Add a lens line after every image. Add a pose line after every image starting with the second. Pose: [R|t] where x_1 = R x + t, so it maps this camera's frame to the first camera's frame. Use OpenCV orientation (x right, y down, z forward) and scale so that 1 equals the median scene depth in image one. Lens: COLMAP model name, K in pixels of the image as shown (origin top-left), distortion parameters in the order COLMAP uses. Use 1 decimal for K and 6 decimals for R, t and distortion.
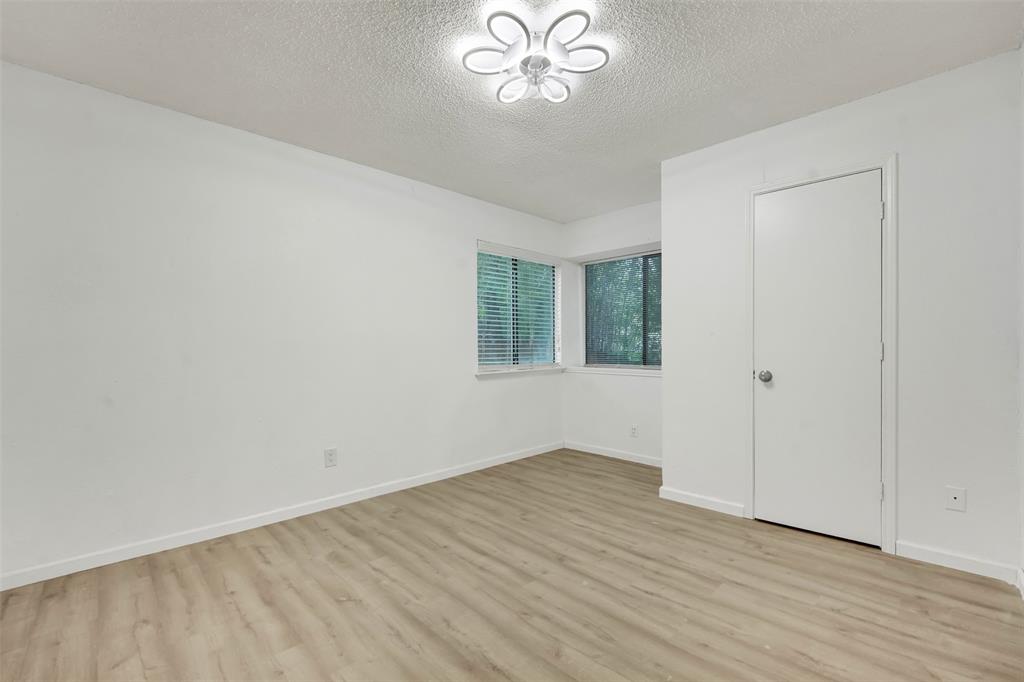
lens RADIAL K [[432.4, 0, 504.0], [0, 432.4, 336.0], [0, 0, 1]] dist [-0.026777, 0.000559]
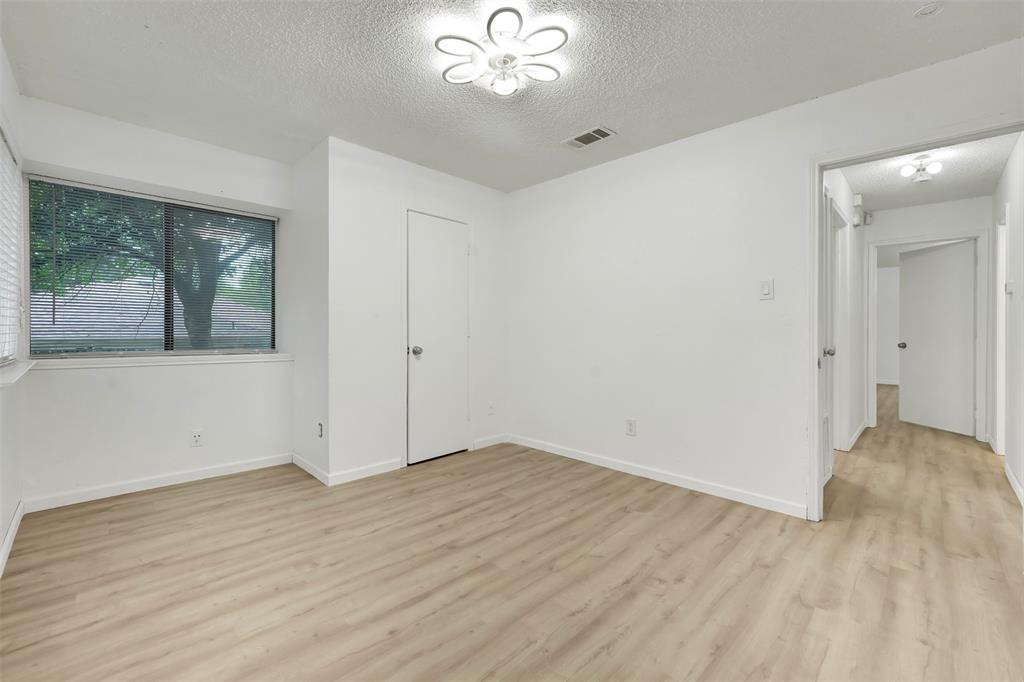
lens RADIAL K [[428.4, 0, 512.0], [0, 428.4, 341.0], [0, 0, 1]] dist [-0.023991, 0.000551]
pose [[-0.007429, -0.023546, 0.999695, -0.760049], [-0.029961, 0.999279, 0.023314, 0.031422], [-0.999523, -0.029779, -0.008129, 0.832613]]
